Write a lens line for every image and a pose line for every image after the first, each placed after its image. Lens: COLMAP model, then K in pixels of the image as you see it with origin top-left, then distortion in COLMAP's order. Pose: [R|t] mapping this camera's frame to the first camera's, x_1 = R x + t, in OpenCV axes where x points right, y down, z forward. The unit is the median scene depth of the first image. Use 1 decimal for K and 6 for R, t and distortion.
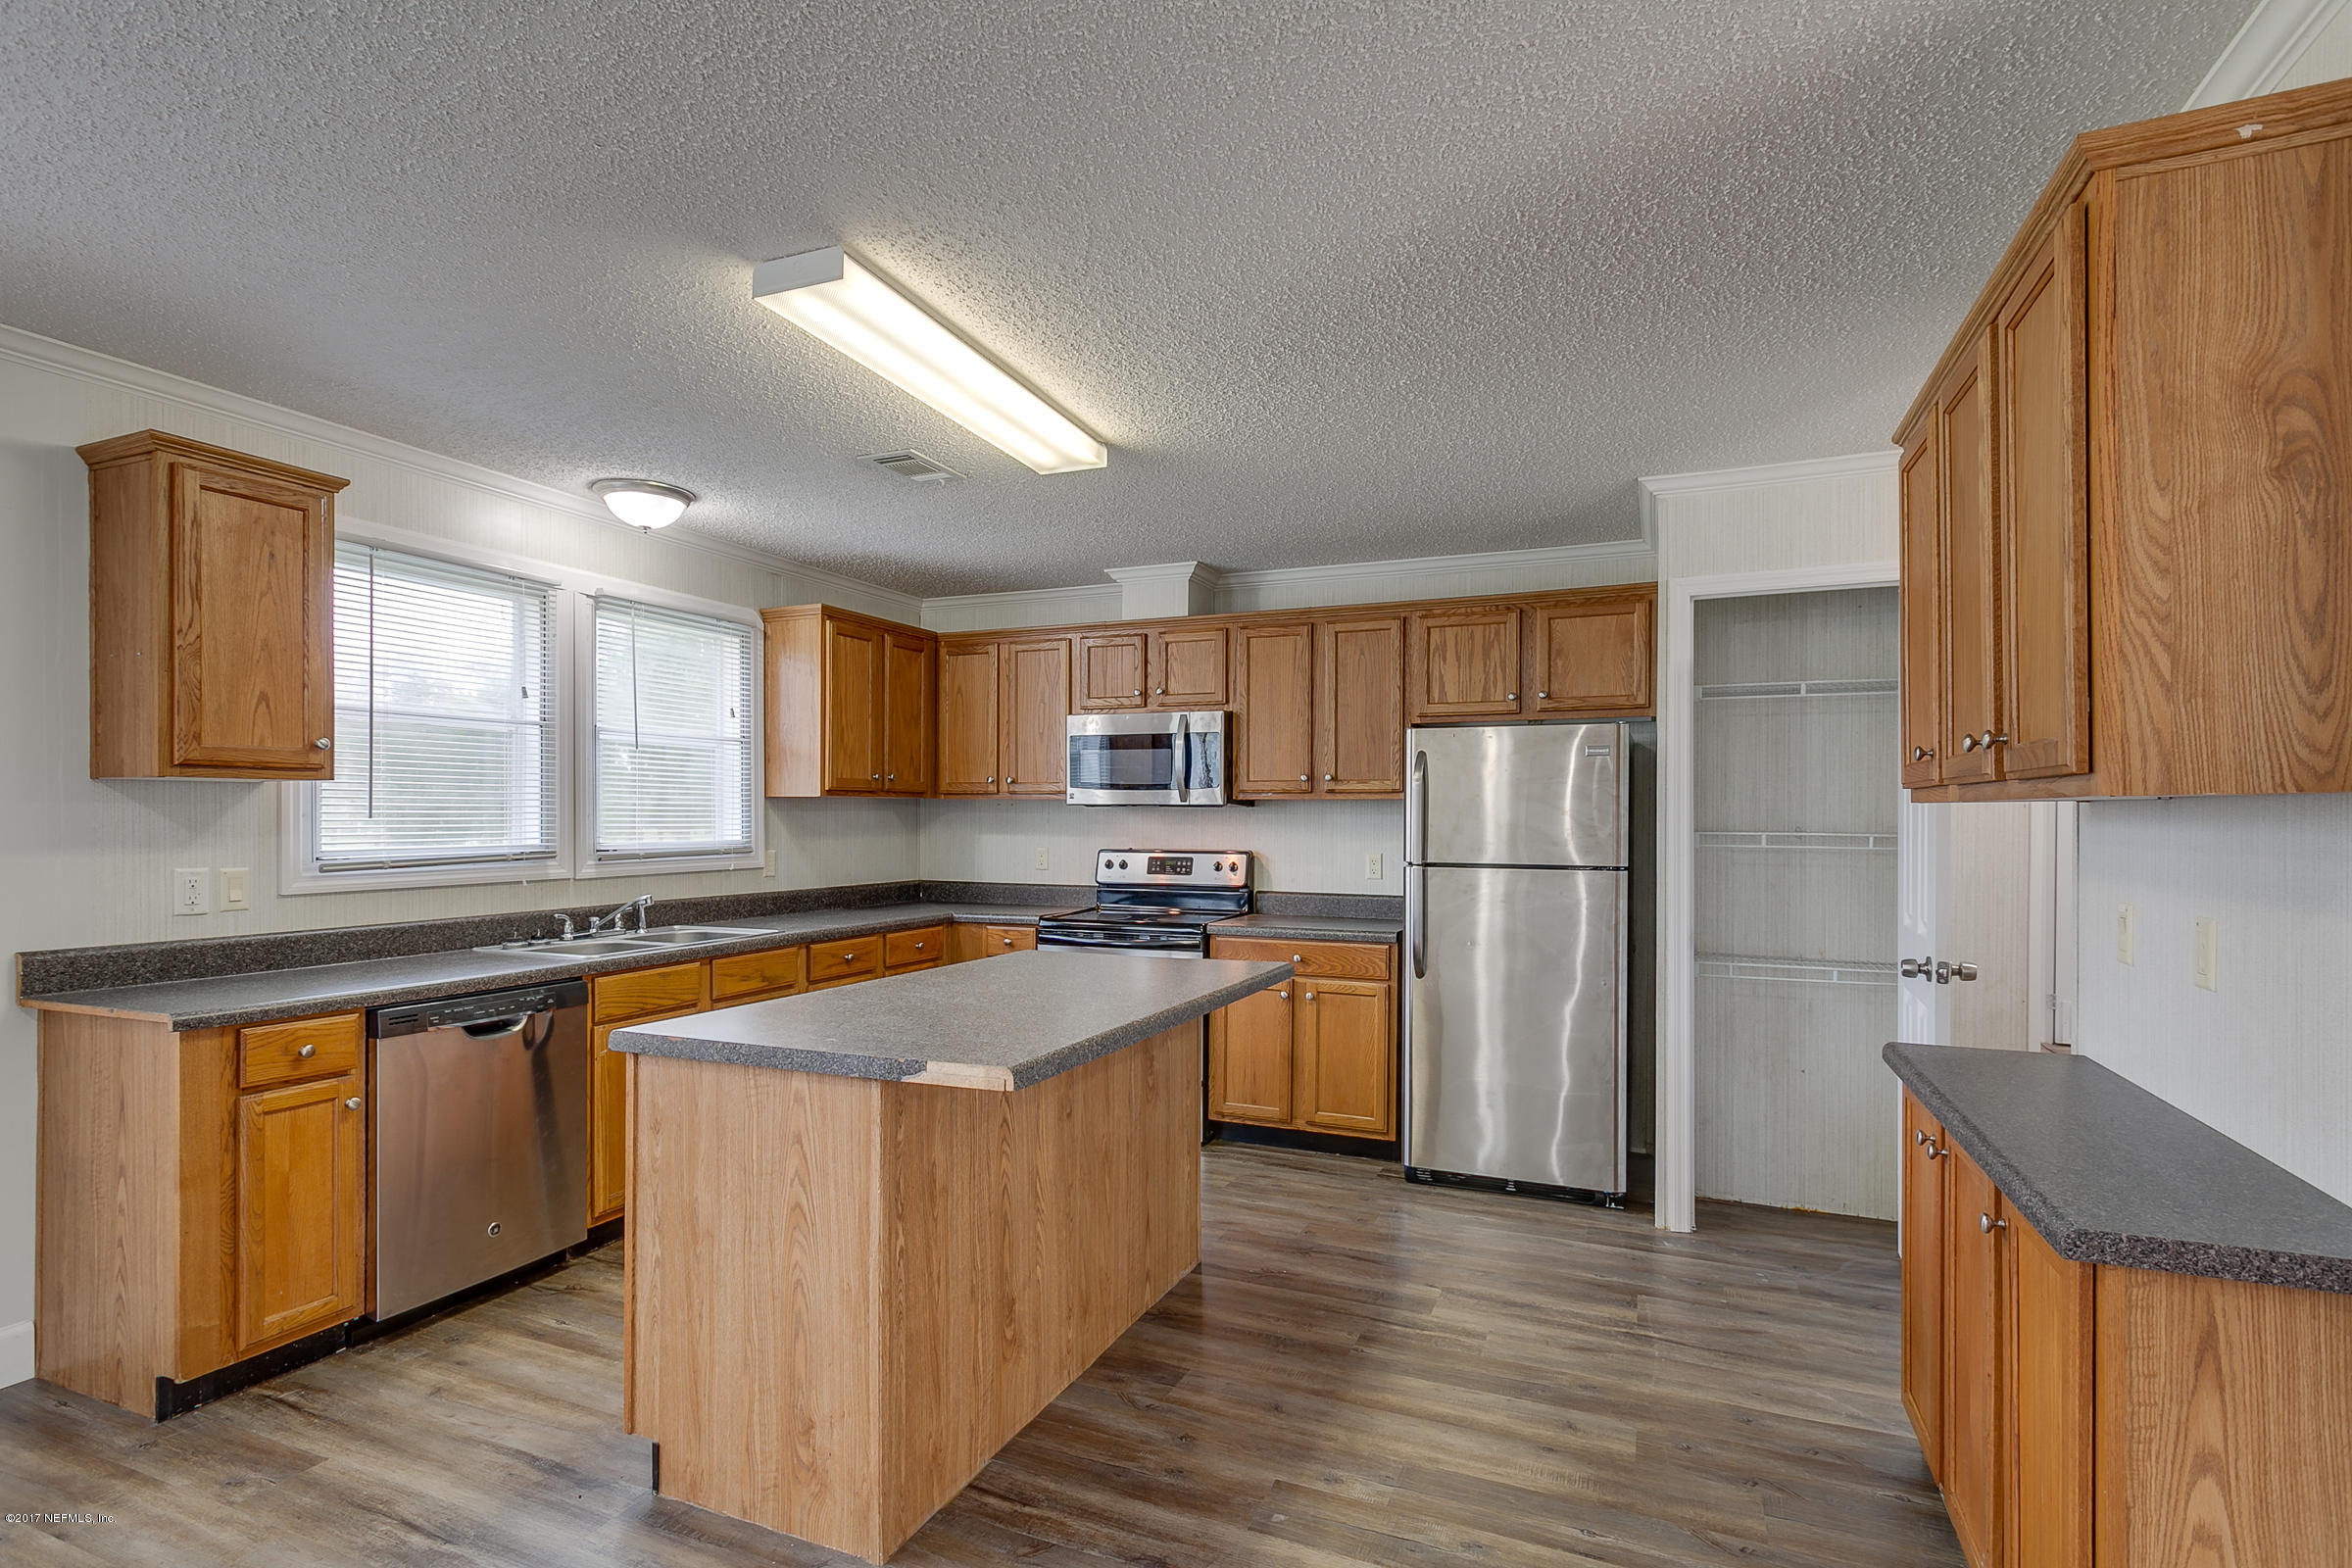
lens RADIAL K [[1125.8, 0, 1194.6], [0, 1125.8, 821.3], [0, 0, 1]] dist [0.003360, -0.000709]
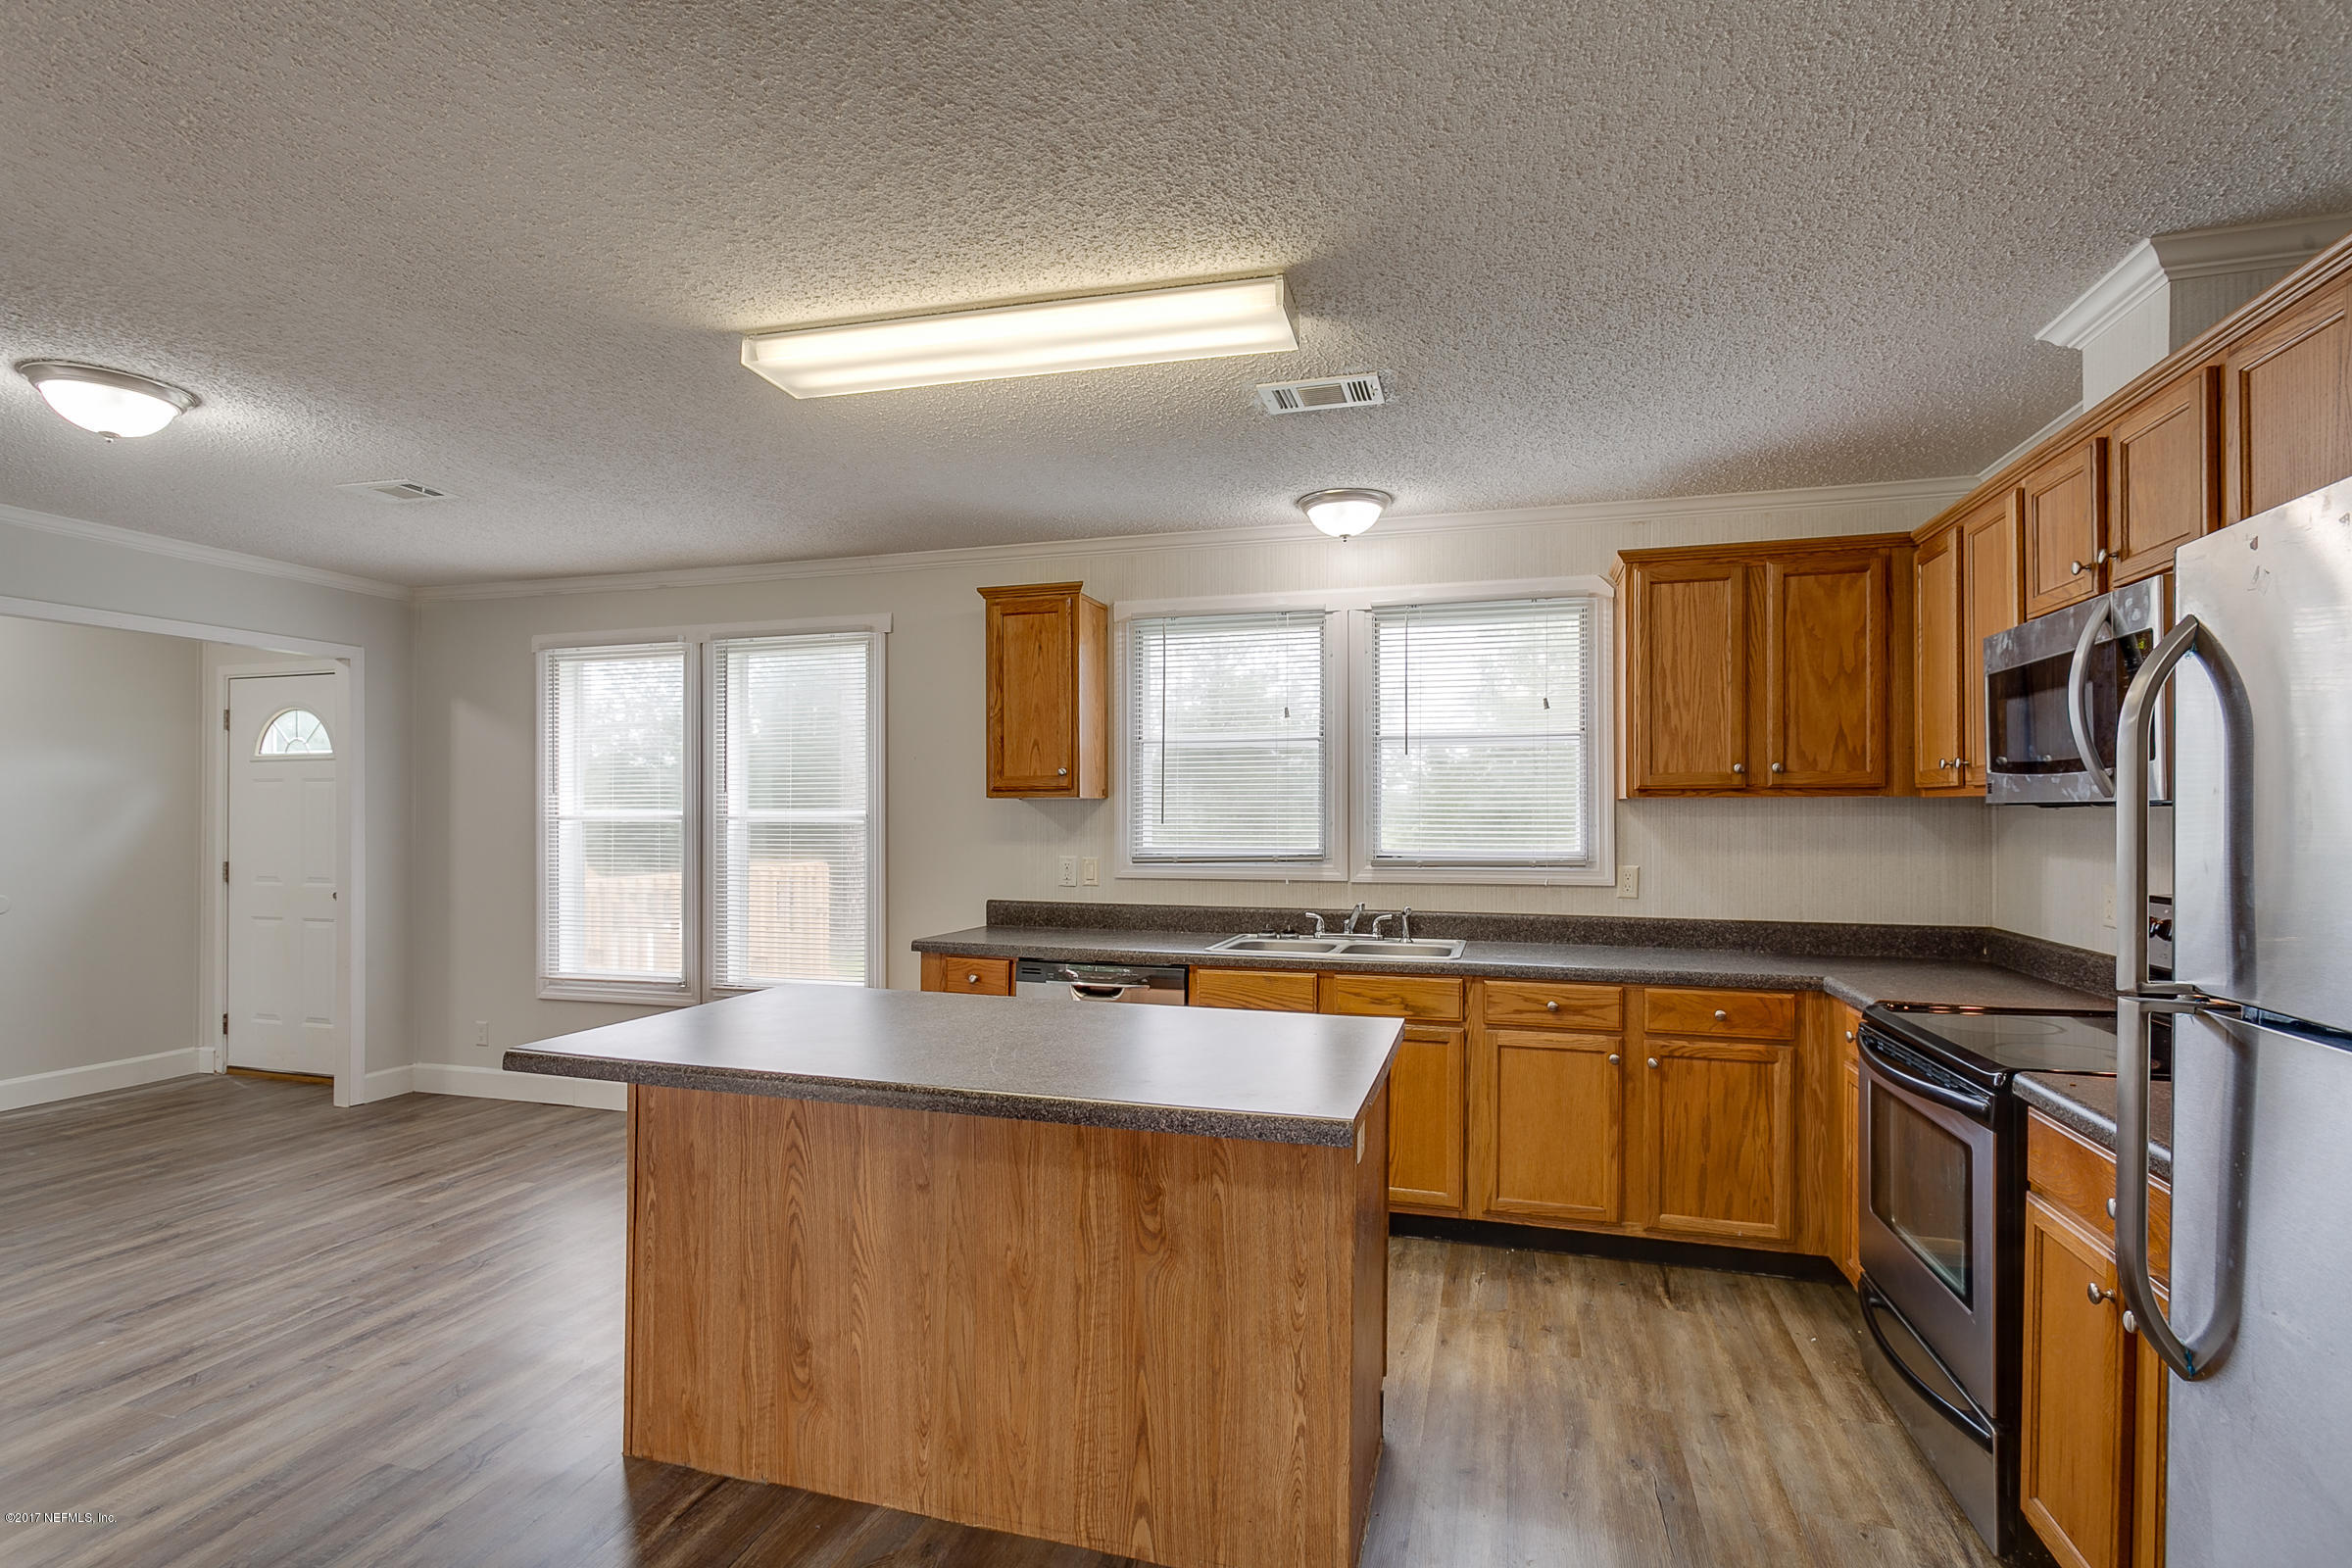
lens RADIAL K [[1125.8, 0, 1169.7], [0, 1125.8, 815.5], [0, 0, 1]] dist [0.003360, -0.000709]
pose [[0.107909, -0.001356, -0.994160, 0.685503], [-0.004823, 0.999987, -0.001888, -0.012038], [0.994149, 0.004999, 0.107901, 1.017742]]
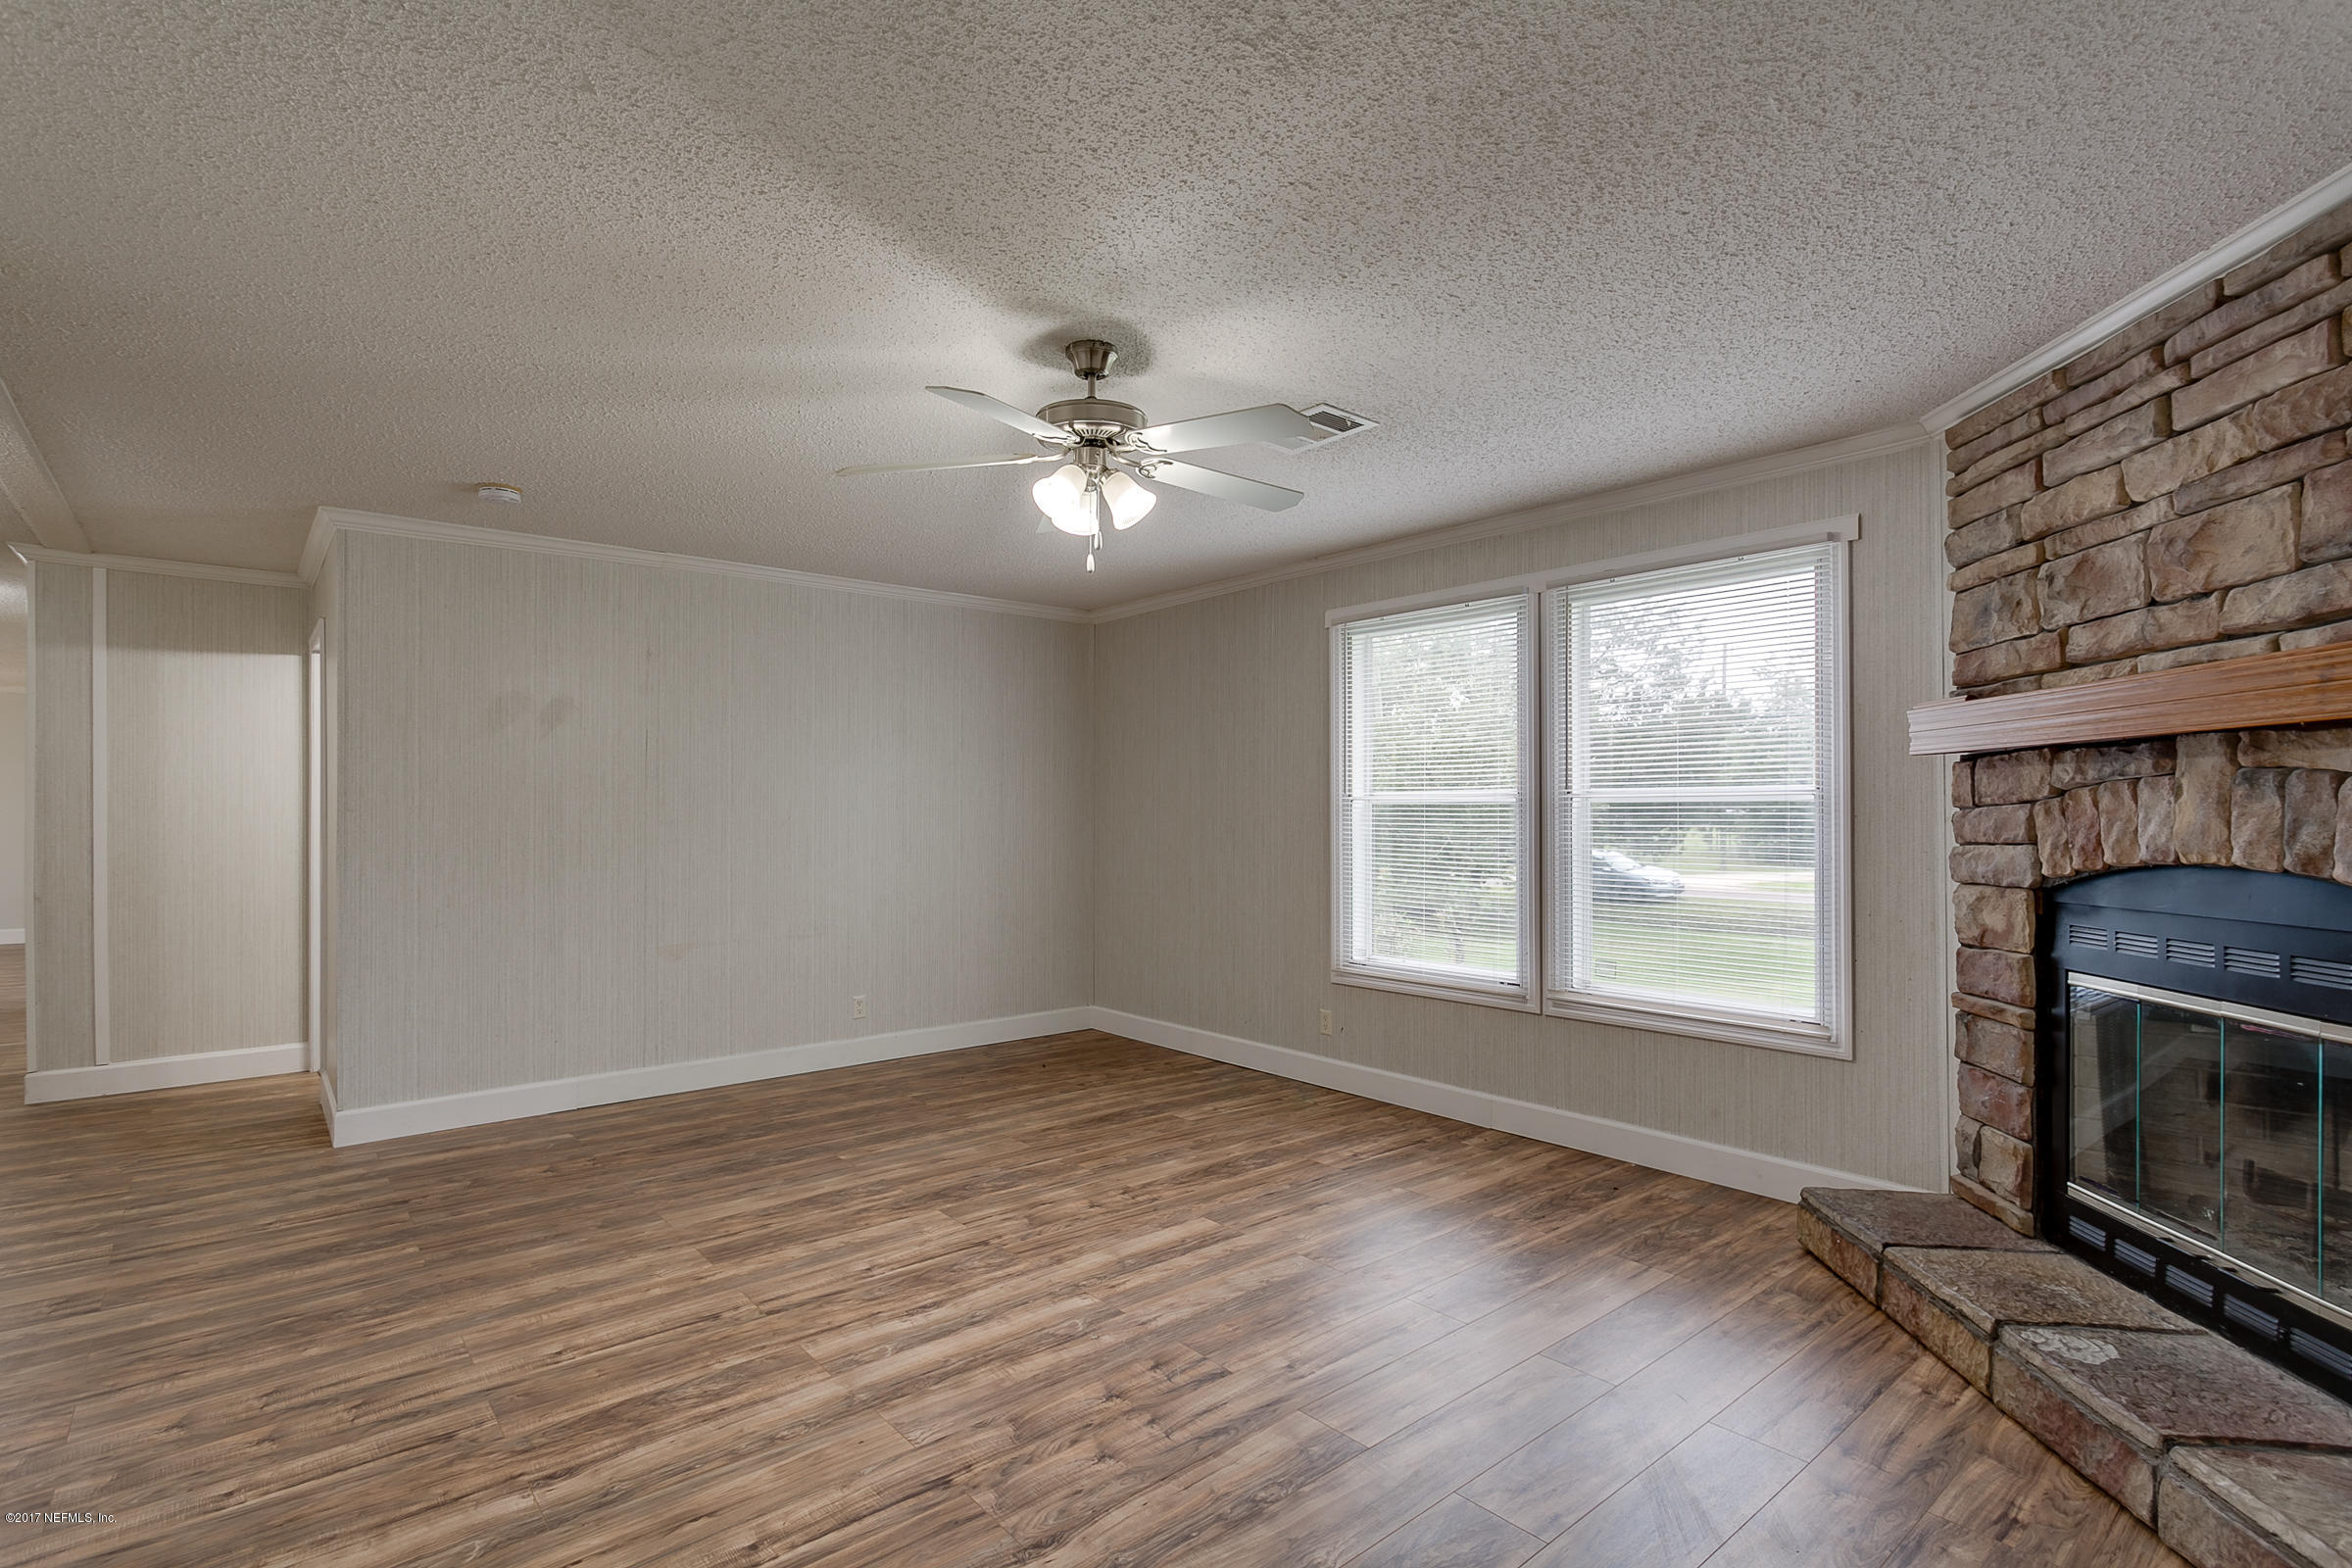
lens RADIAL K [[961.0, 0, 1025.5], [0, 961.0, 806.0], [0, 0, 1]] dist [-0.004007, -0.000220]
pose [[-0.447235, 0.004649, -0.894404, 0.313783], [0.002560, 0.999989, 0.003918, -0.002054], [0.894413, -0.000538, -0.447242, 0.427354]]
